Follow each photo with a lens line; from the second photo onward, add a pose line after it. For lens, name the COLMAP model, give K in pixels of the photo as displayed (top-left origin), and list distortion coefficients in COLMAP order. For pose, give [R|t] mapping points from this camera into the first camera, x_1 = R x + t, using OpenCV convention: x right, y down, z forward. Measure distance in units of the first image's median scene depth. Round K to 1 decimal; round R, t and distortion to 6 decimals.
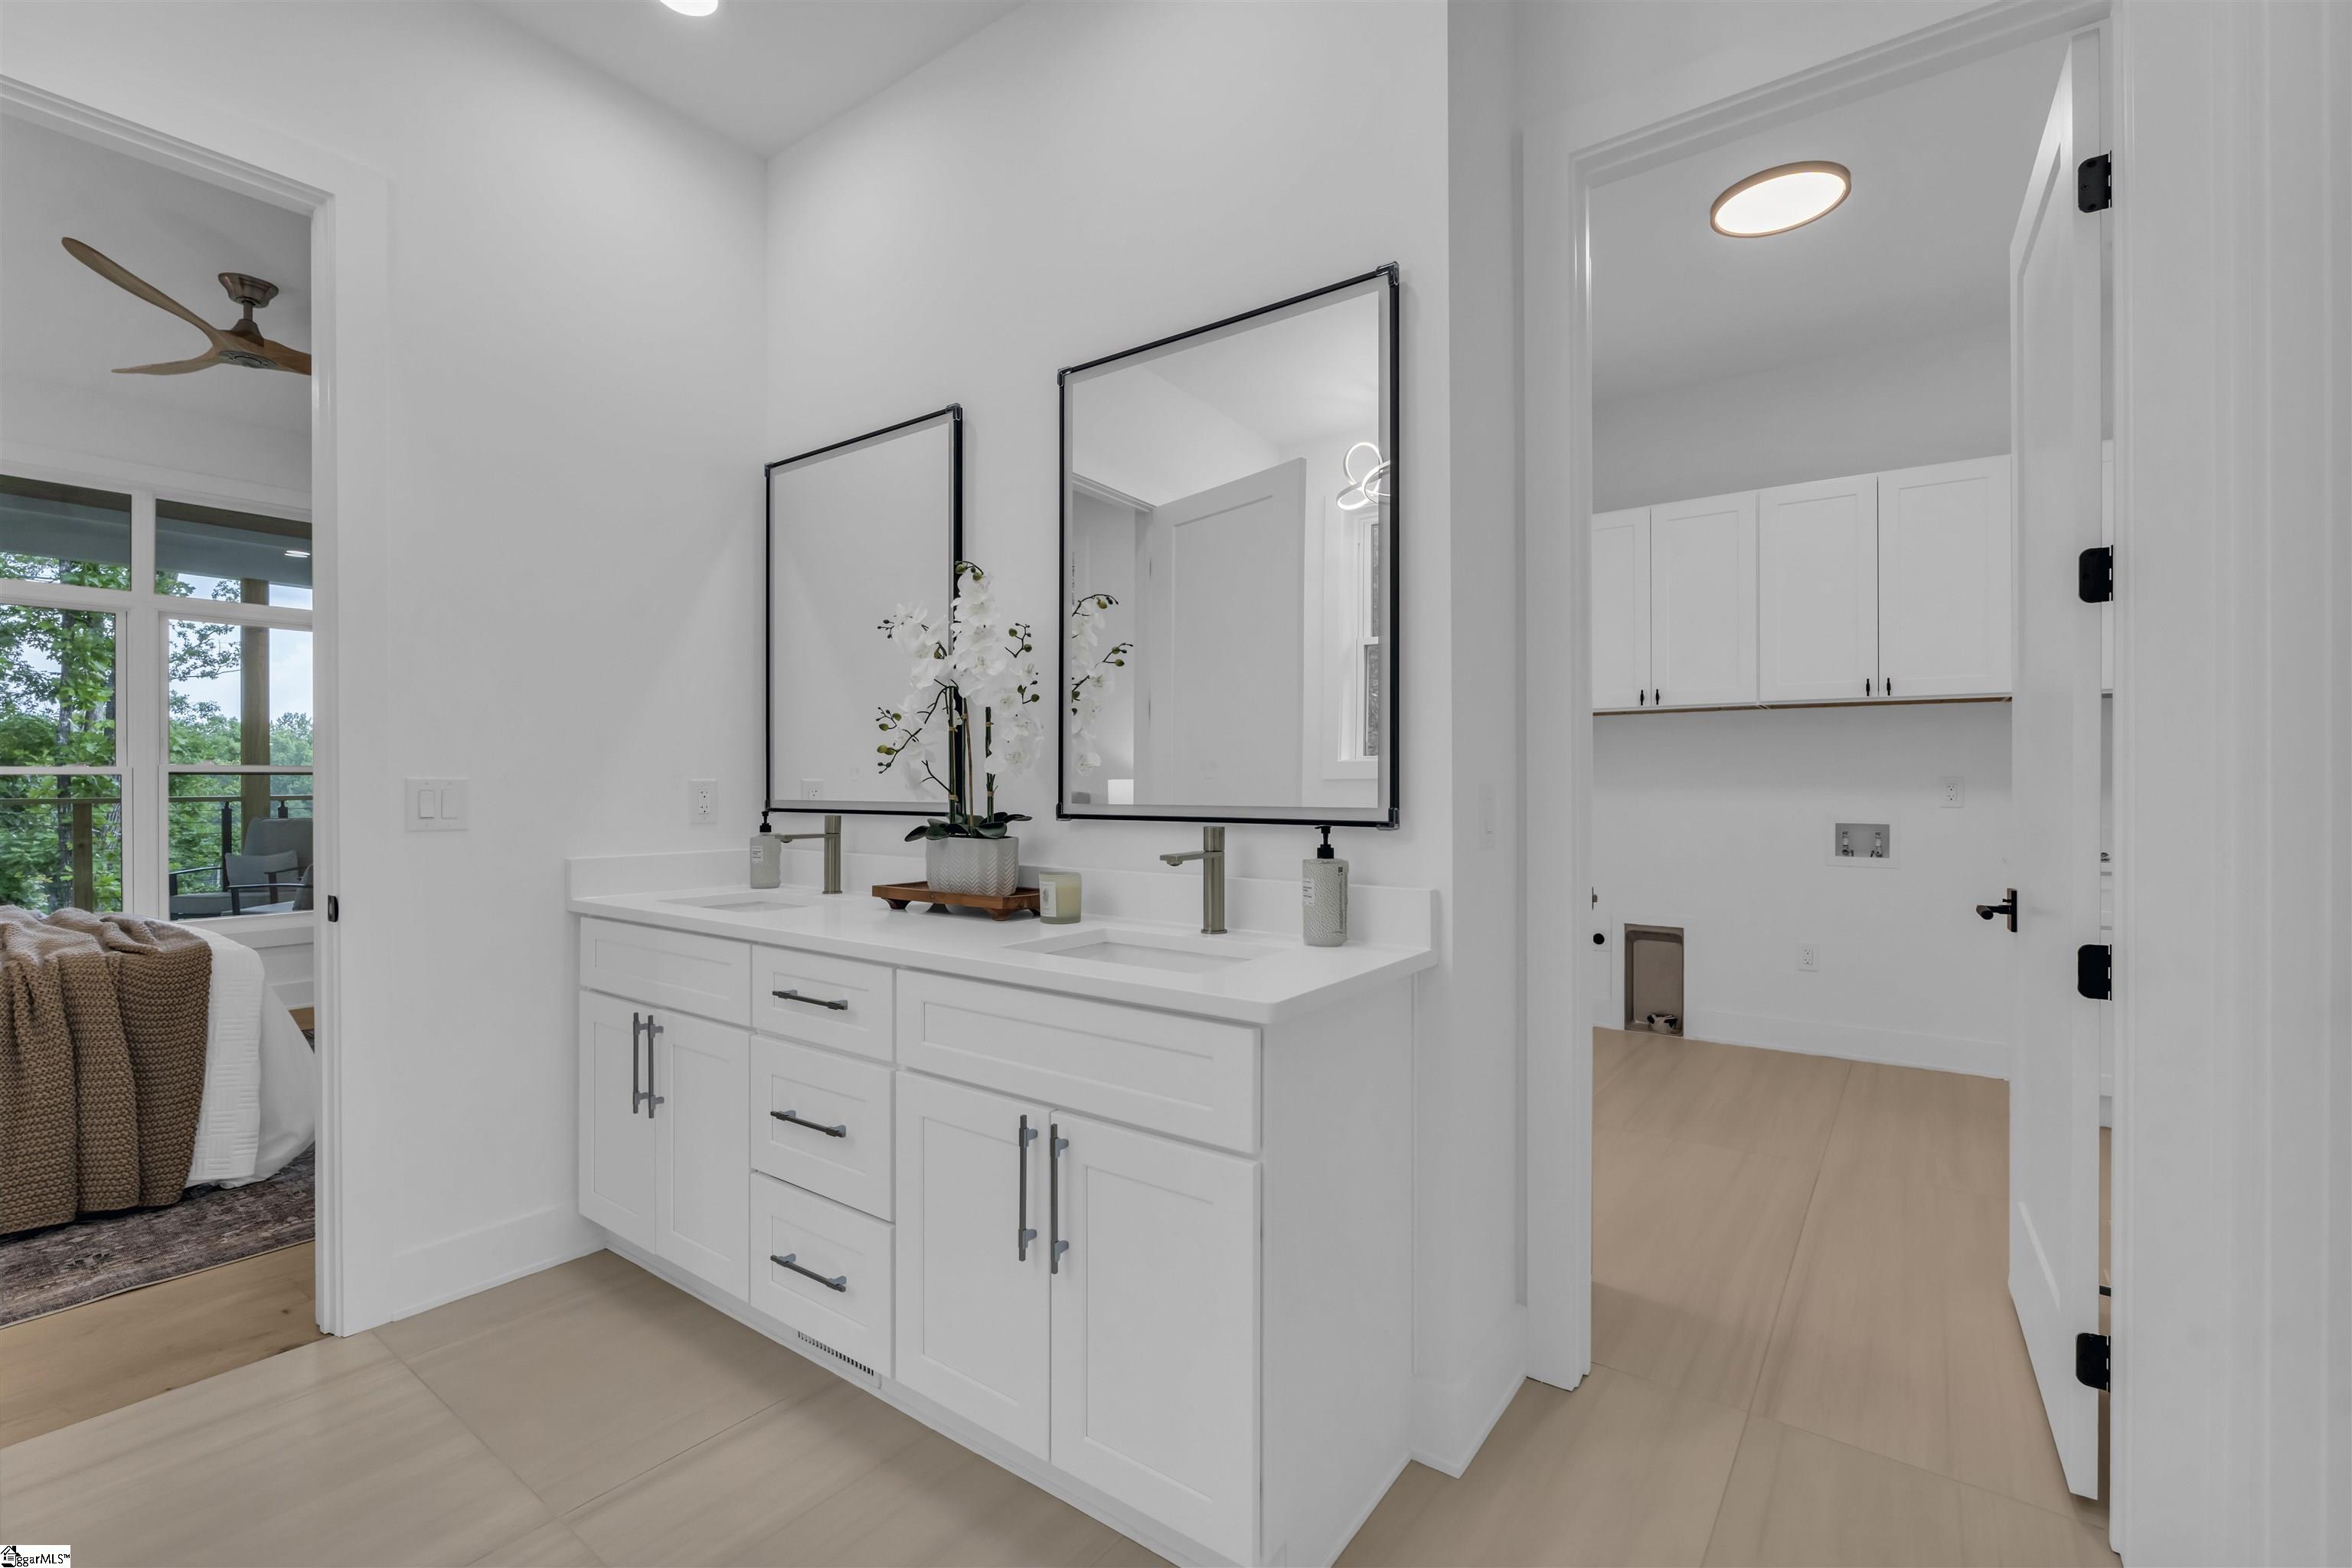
lens RADIAL K [[1035.6, 0, 1172.1], [0, 1035.6, 787.4], [0, 0, 1]] dist [-0.004279, -0.000705]
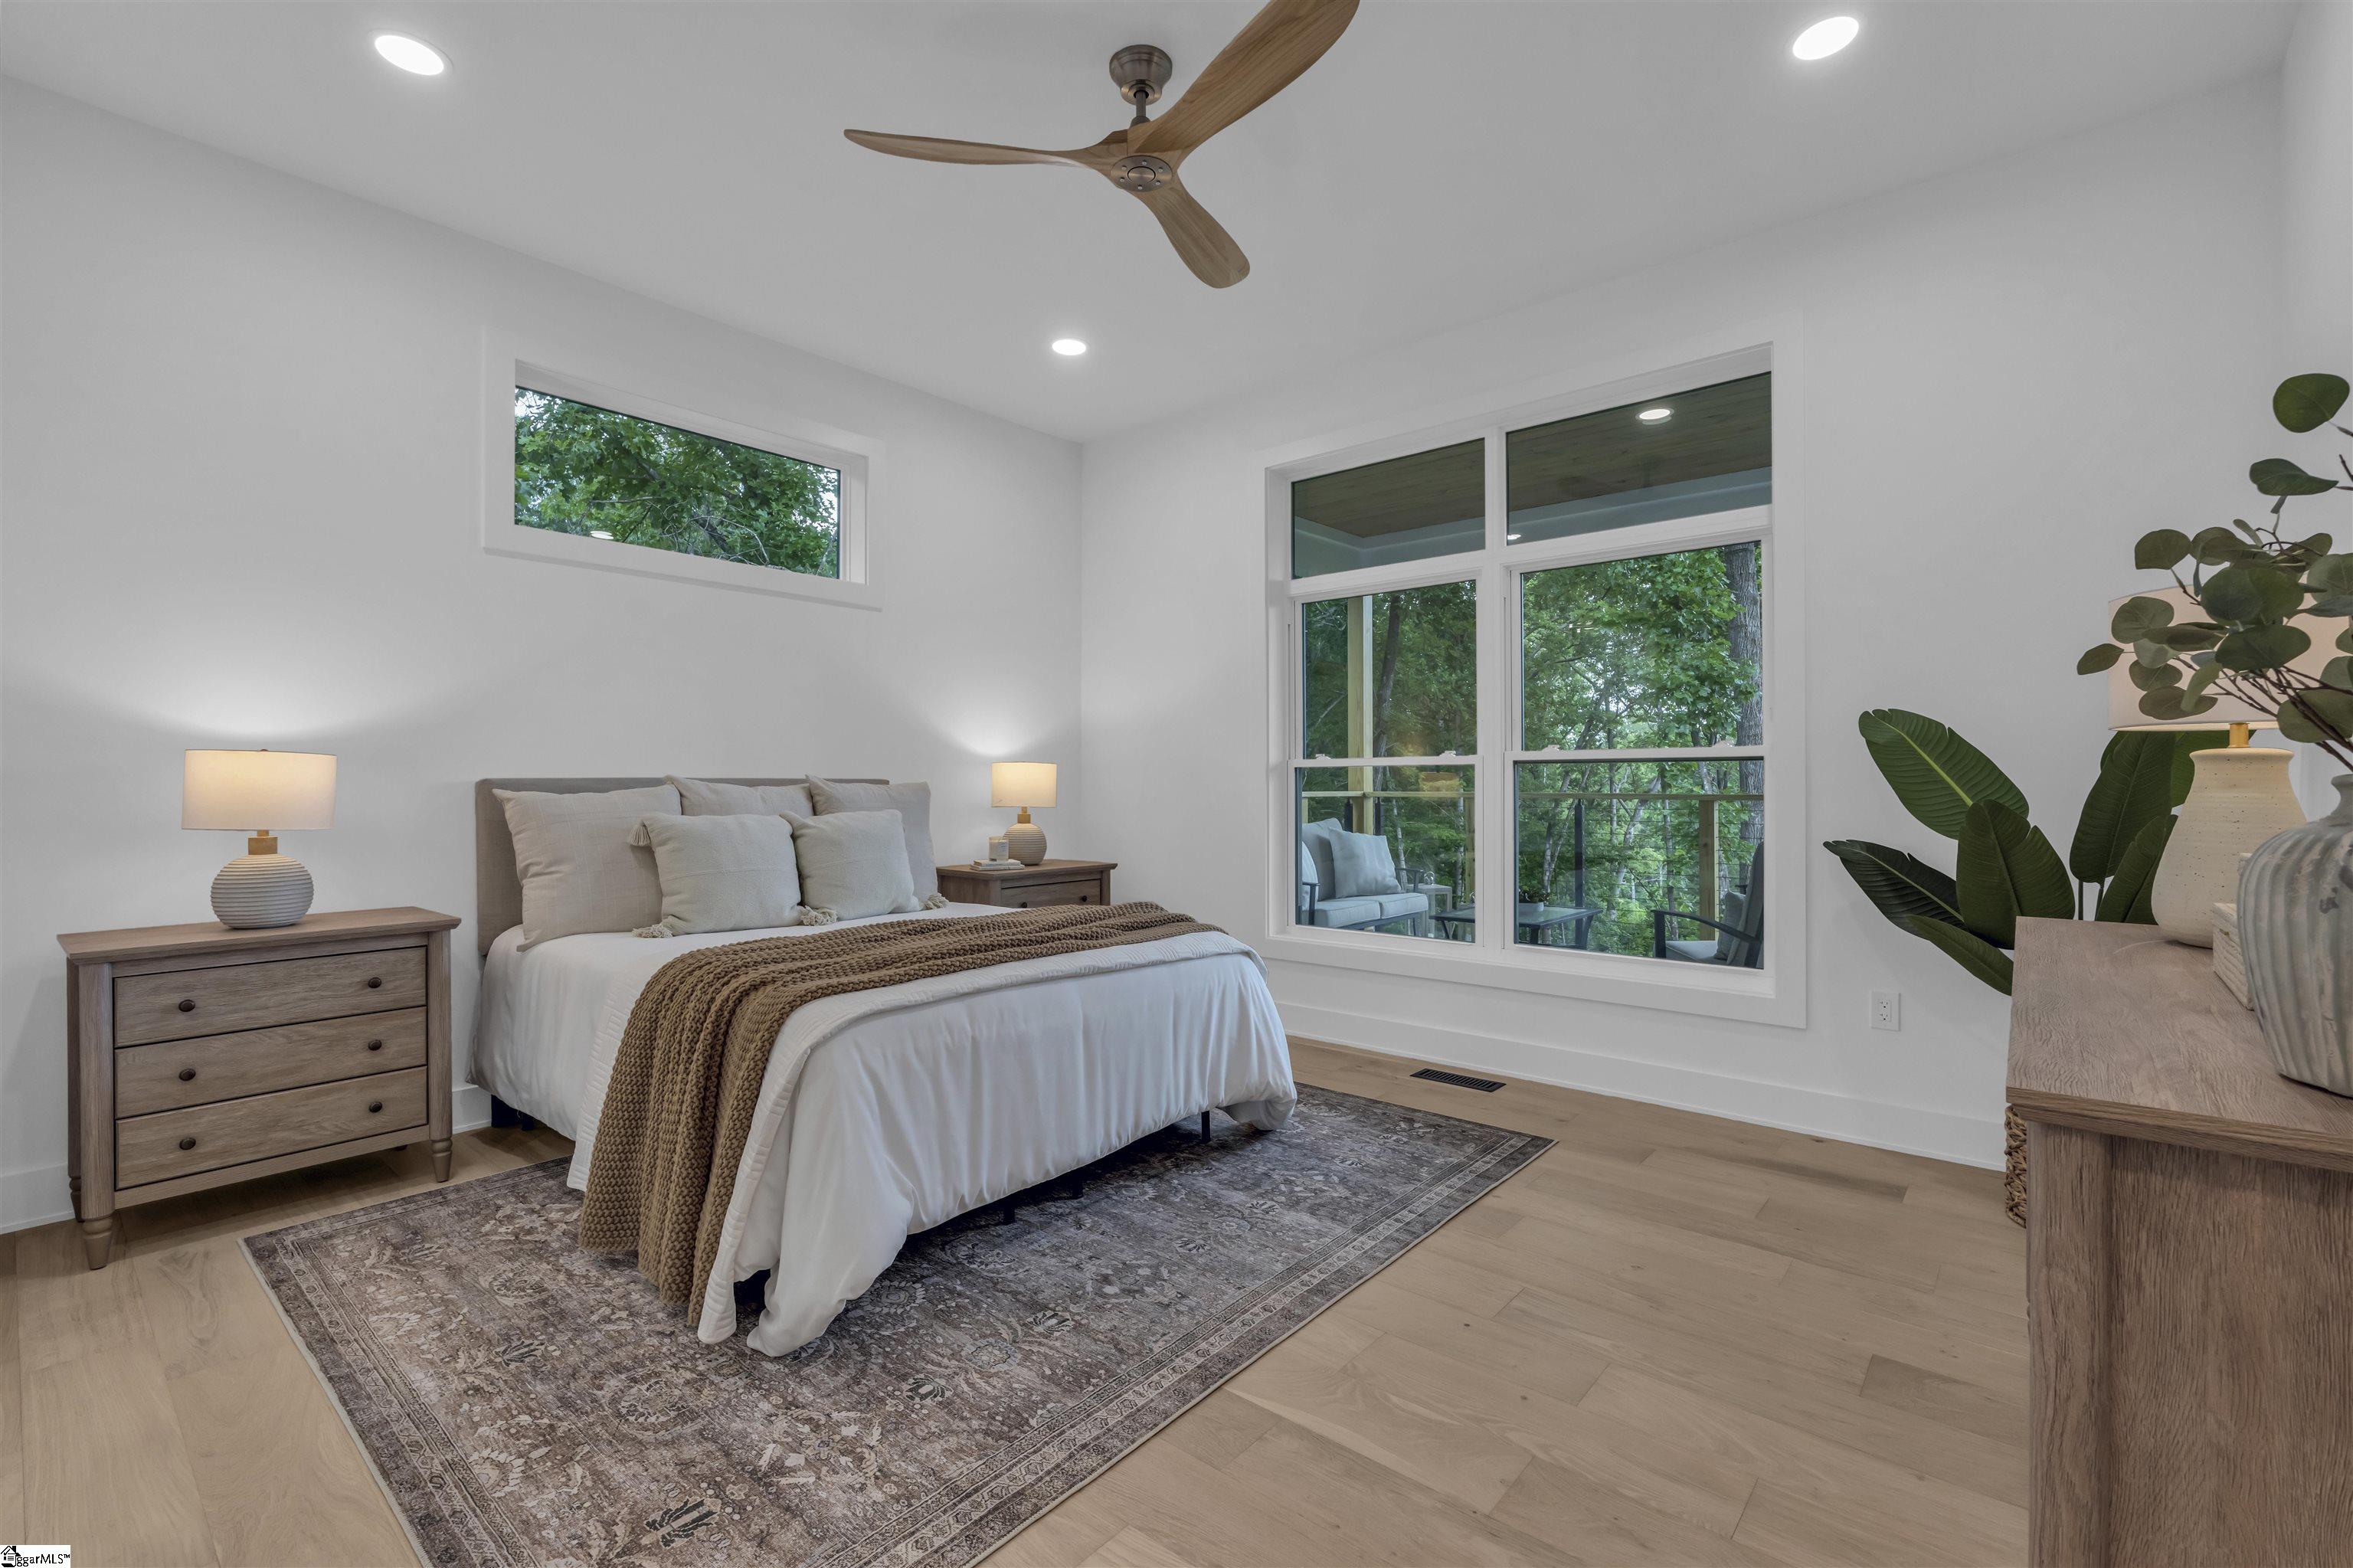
lens RADIAL K [[1036.1, 0, 1172.6], [0, 1036.1, 787.4], [0, 0, 1]] dist [-0.004279, -0.000705]
pose [[-0.079258, -0.001784, -0.996853, -0.308566], [0.010710, 0.999939, -0.002642, 0.013071], [0.996797, -0.010886, -0.079234, 1.845916]]
